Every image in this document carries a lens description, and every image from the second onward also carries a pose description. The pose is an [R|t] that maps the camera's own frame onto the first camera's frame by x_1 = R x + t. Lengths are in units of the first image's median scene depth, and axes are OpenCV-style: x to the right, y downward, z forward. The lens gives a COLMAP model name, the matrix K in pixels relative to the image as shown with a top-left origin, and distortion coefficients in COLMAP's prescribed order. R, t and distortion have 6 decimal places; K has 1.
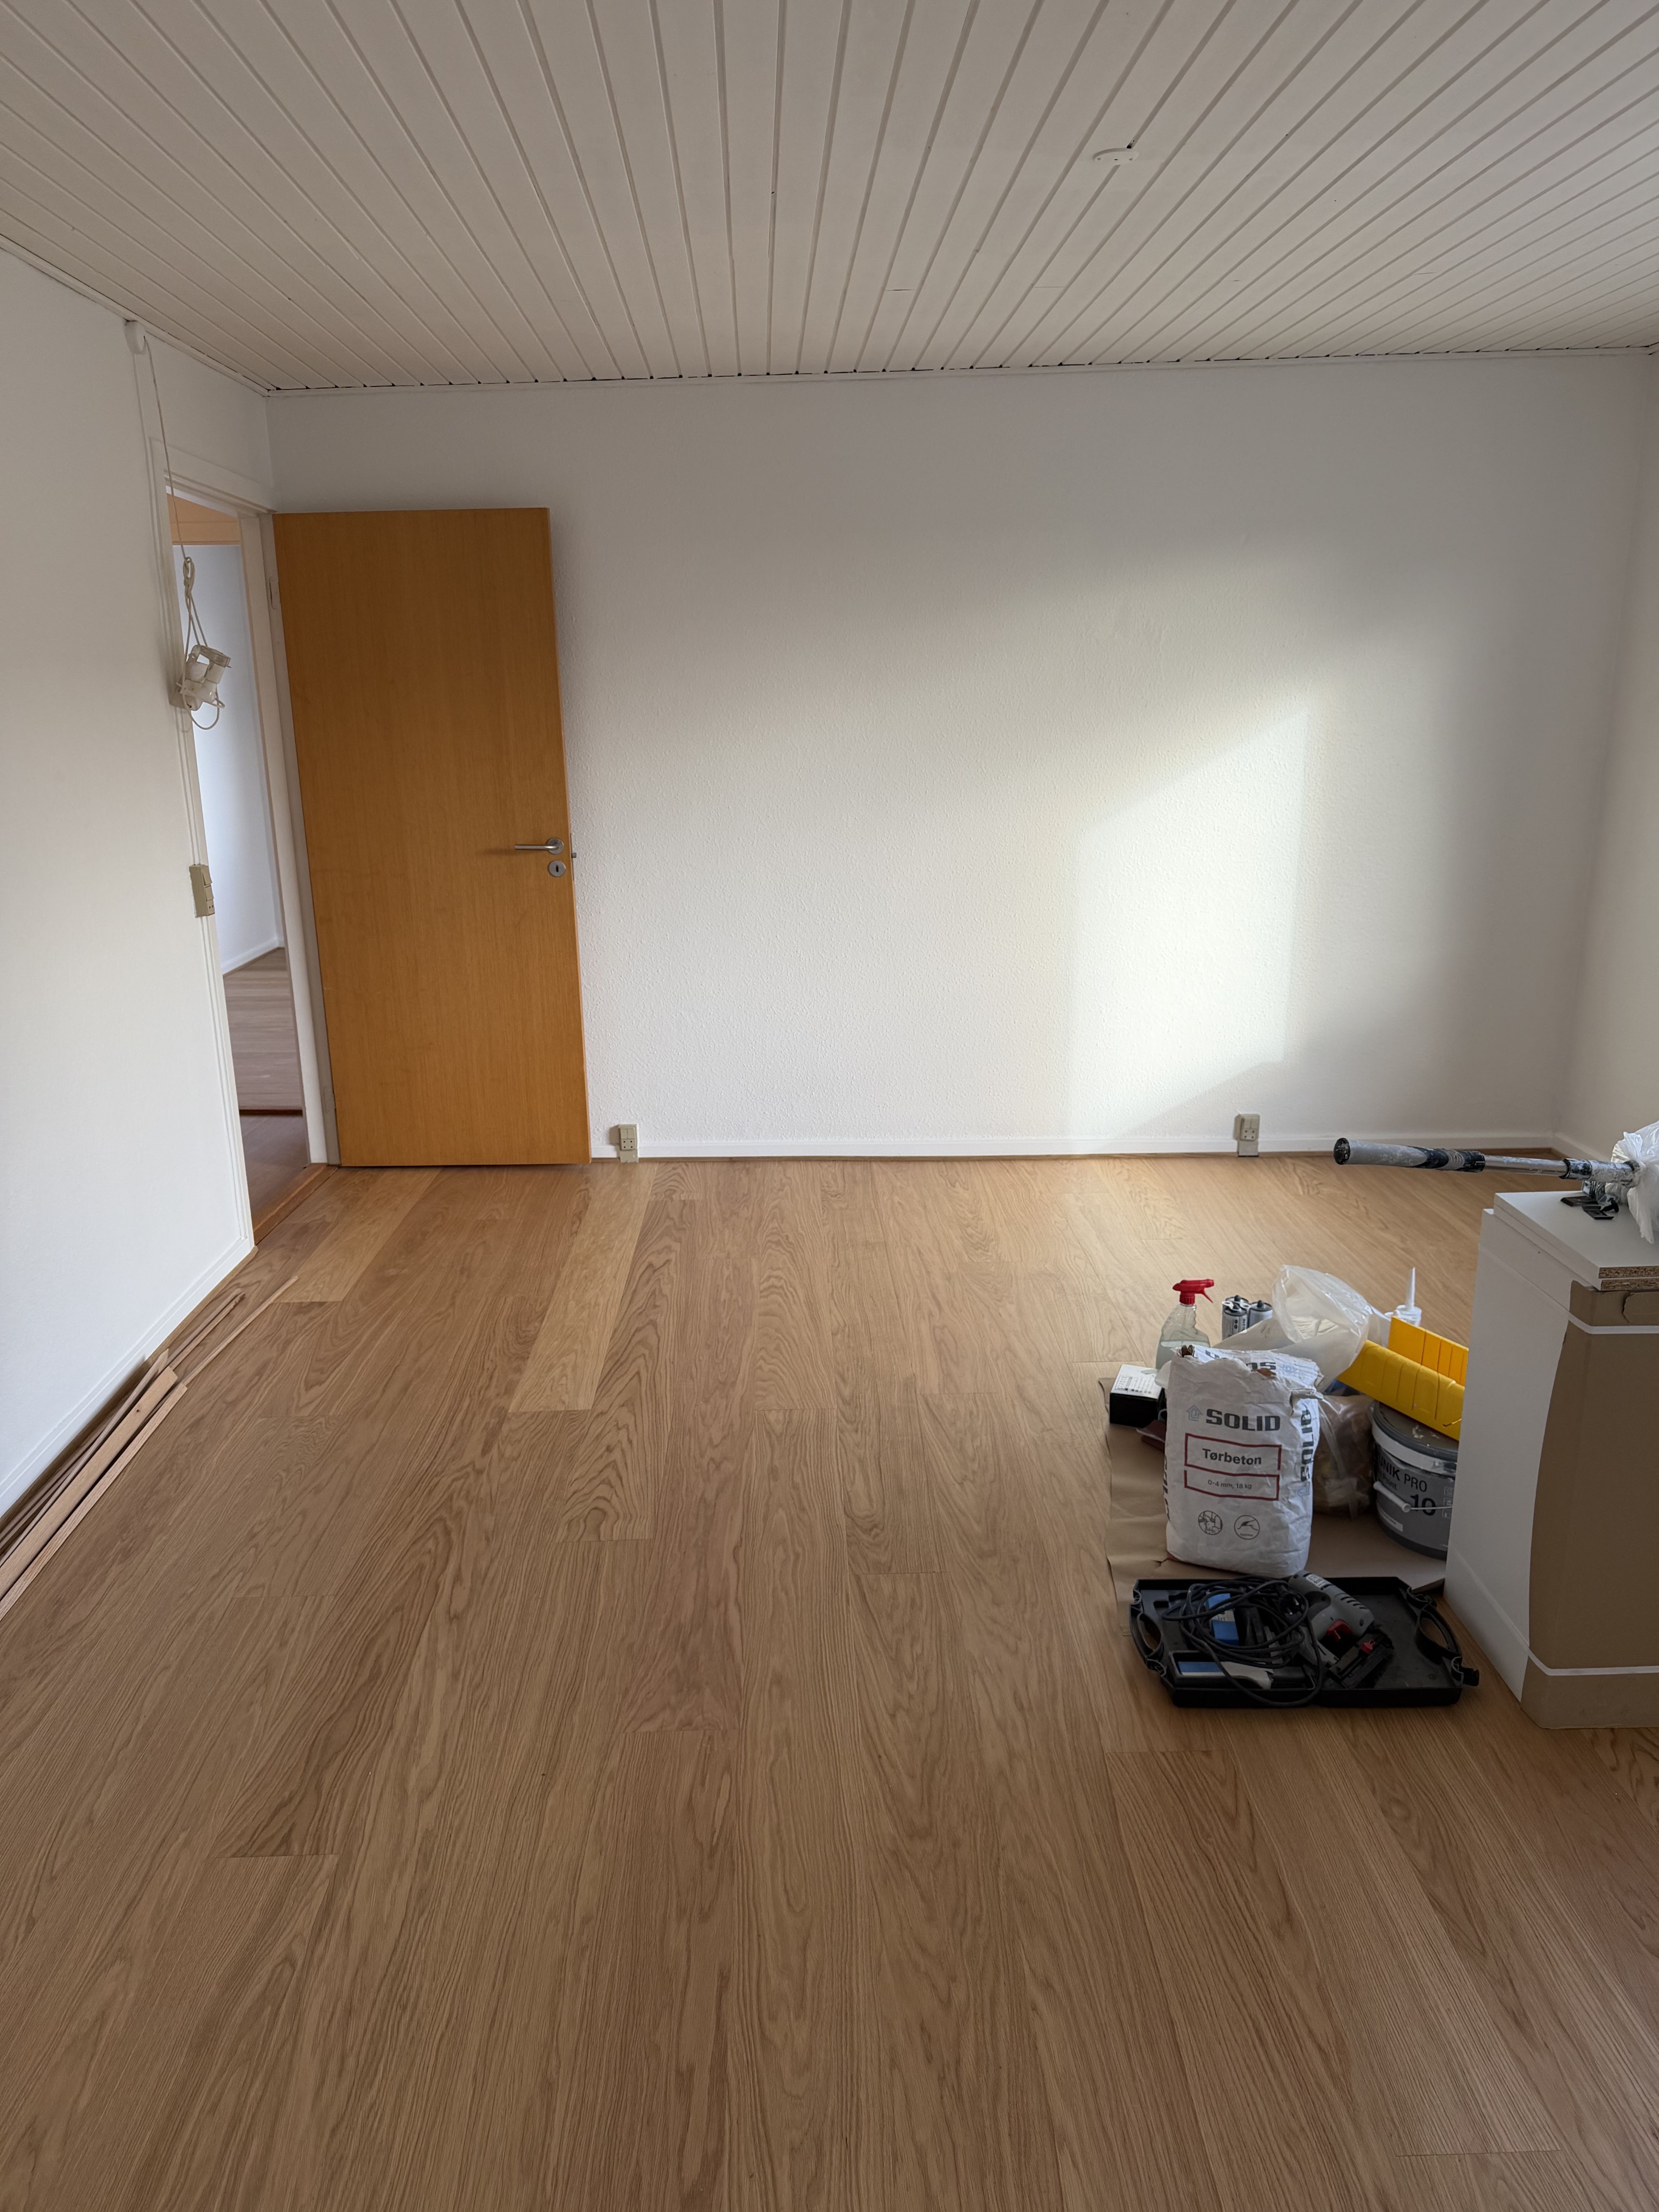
lens RADIAL K [[1568.2, 0, 829.5], [0, 1568.2, 1106.0], [0, 0, 1]] dist [0.021723, -0.025472]
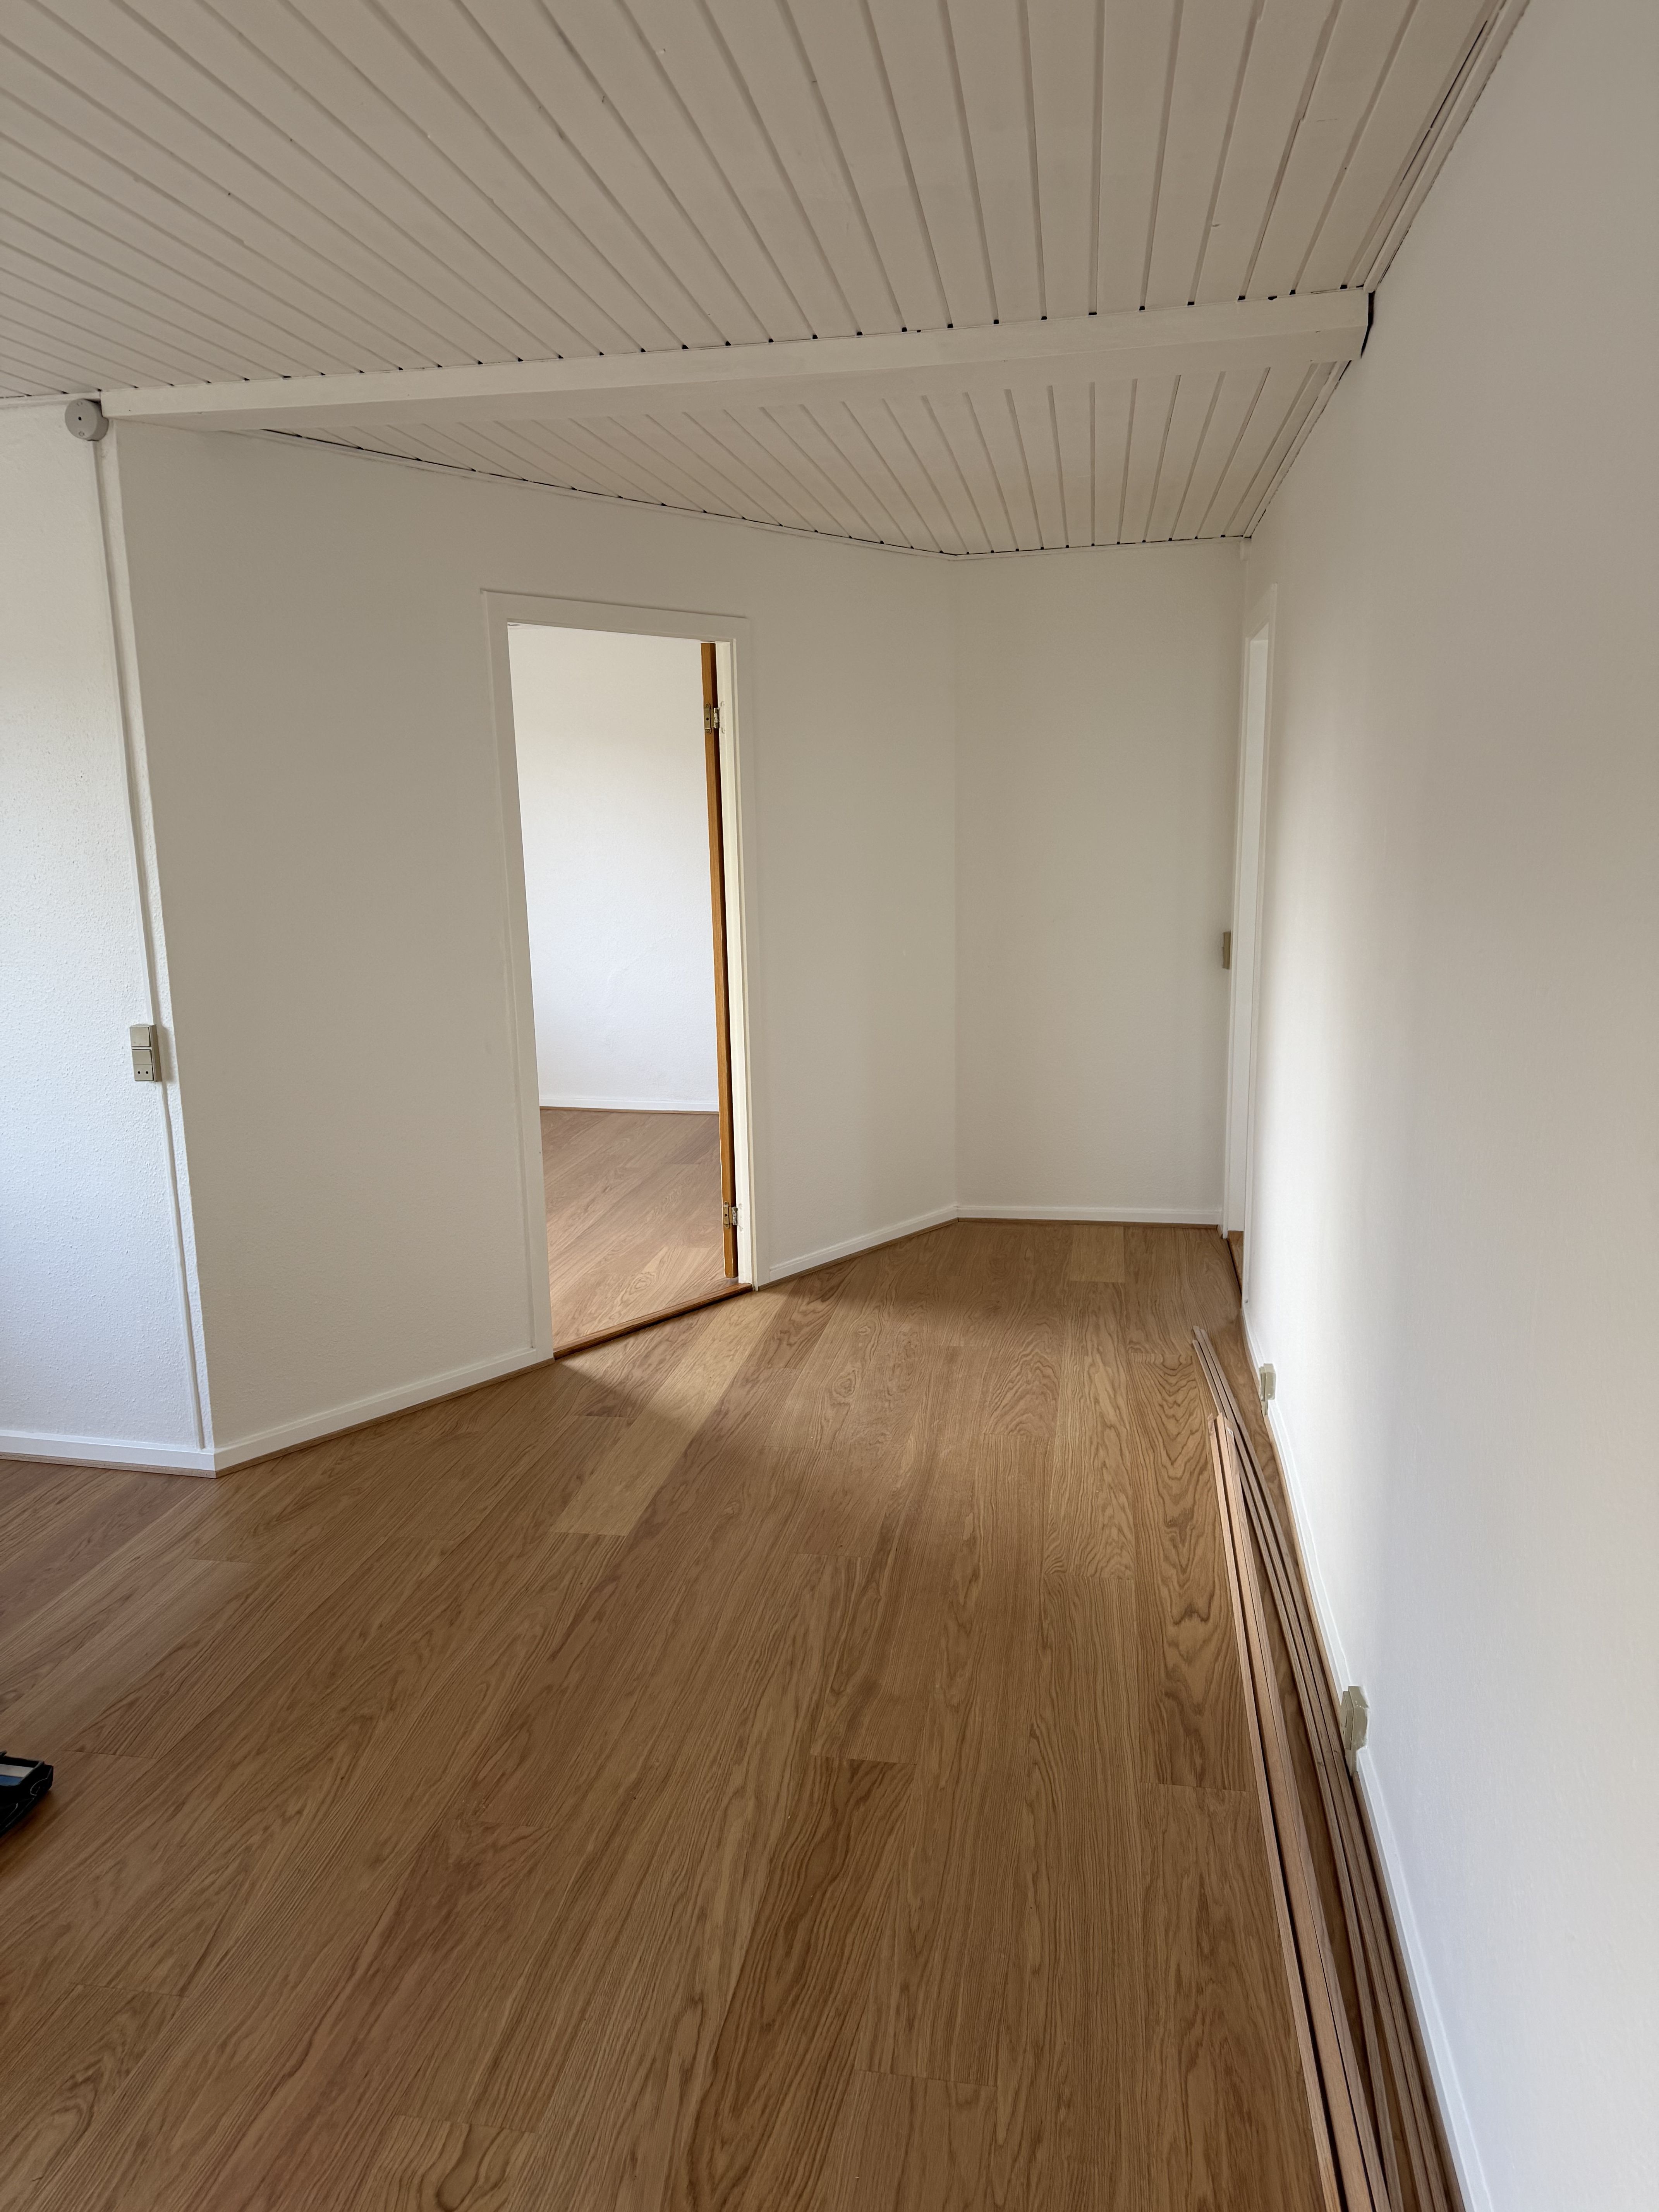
lens RADIAL K [[1568.2, 0, 829.5], [0, 1568.2, 1106.0], [0, 0, 1]] dist [0.021723, -0.025472]
pose [[-0.978083, -0.009317, 0.208007, -0.530138], [0.084042, 0.896341, 0.435327, -0.465368], [-0.190501, 0.443267, -0.875913, 1.696499]]
